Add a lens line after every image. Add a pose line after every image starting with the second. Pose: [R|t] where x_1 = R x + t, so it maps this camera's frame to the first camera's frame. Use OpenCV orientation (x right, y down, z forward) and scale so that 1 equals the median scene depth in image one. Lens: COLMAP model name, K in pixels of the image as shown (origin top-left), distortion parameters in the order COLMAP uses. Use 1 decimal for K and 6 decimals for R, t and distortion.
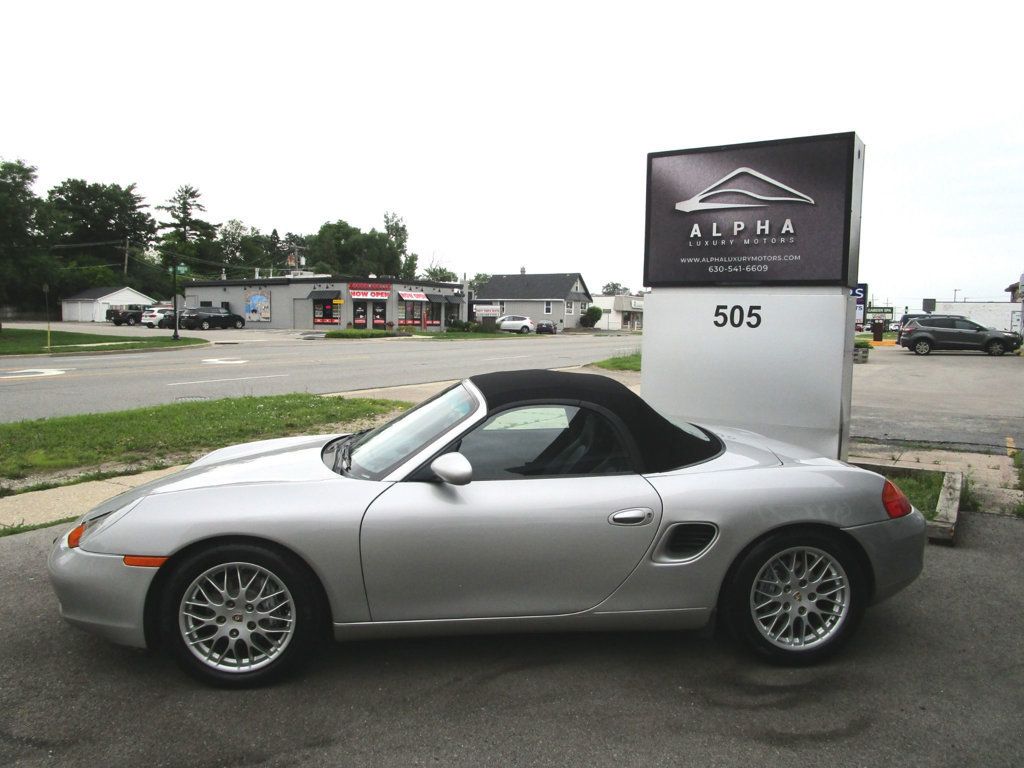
lens RADIAL K [[753.7, 0, 502.2], [0, 753.7, 389.5], [0, 0, 1]] dist [-0.023115, 0.013702]
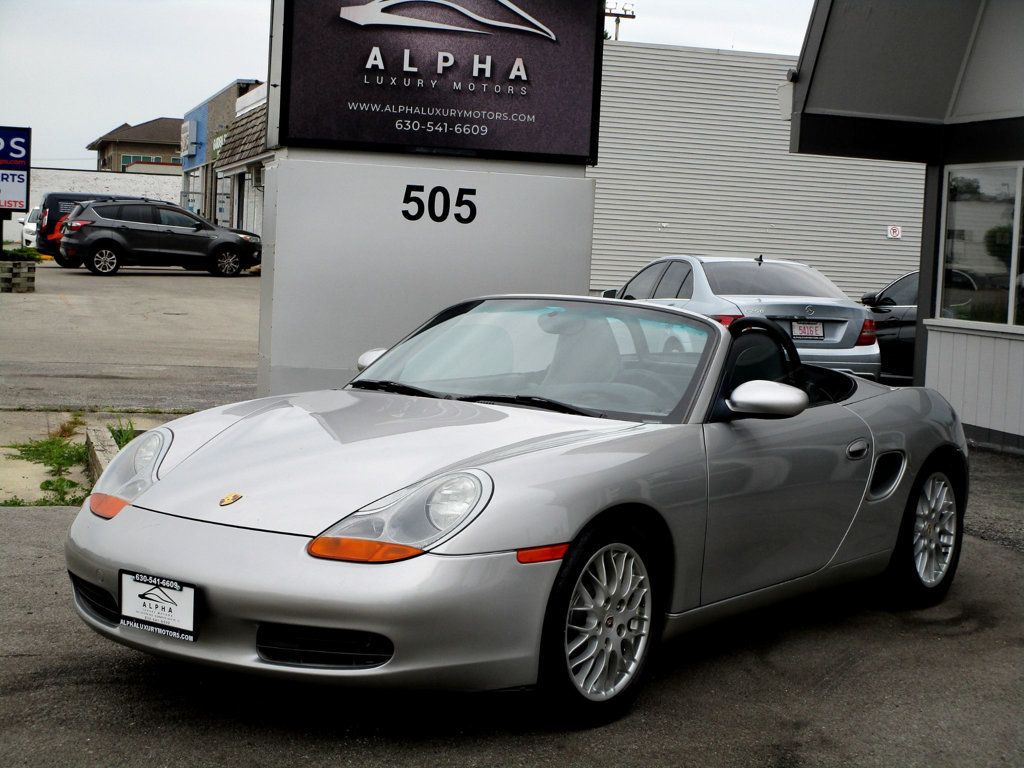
lens RADIAL K [[1824.5, 0, 511.0], [0, 1824.5, 381.2], [0, 0, 1]] dist [-0.017357, 0.000000]
pose [[0.659992, -0.042024, 0.750096, -0.480945], [0.034579, 0.999075, 0.025548, 0.007534], [-0.750476, 0.009076, 0.660835, -0.023203]]
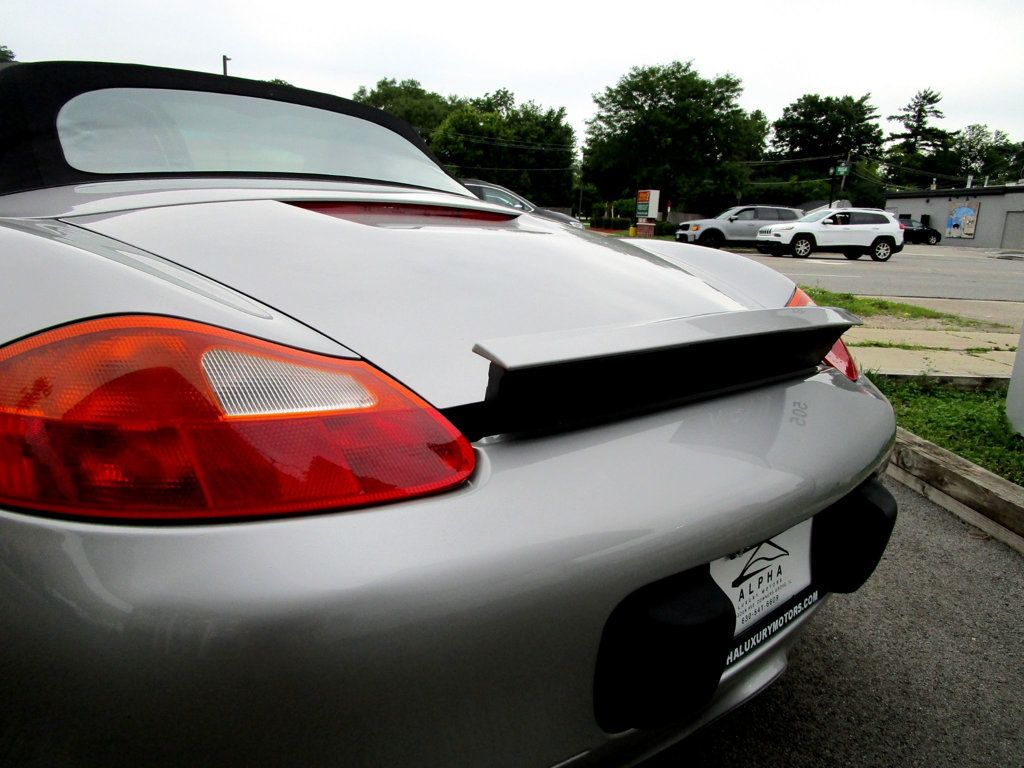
lens RADIAL K [[733.7, 0, 503.3], [0, 733.7, 388.9], [0, 0, 1]] dist [-0.027864, 0.011291]
pose [[0.606352, 0.196315, -0.770583, 0.229185], [-0.112649, 0.980480, 0.161149, 0.031117], [0.787177, -0.010908, 0.616631, 0.308788]]
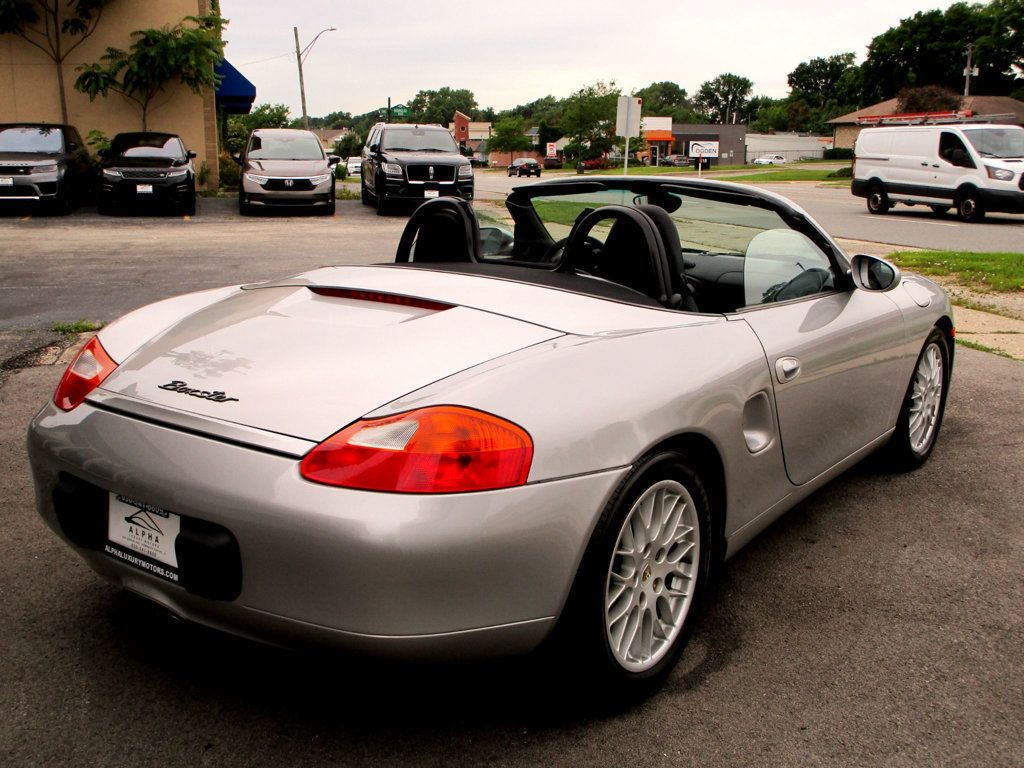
lens RADIAL K [[1066.0, 0, 506.2], [0, 1066.0, 395.1], [0, 0, 1]] dist [-0.044893, 0.000000]
pose [[-0.667296, 0.160796, -0.727228, 0.291644], [-0.085821, 0.953313, 0.289533, -0.034629], [0.739831, 0.255616, -0.622342, 0.574808]]
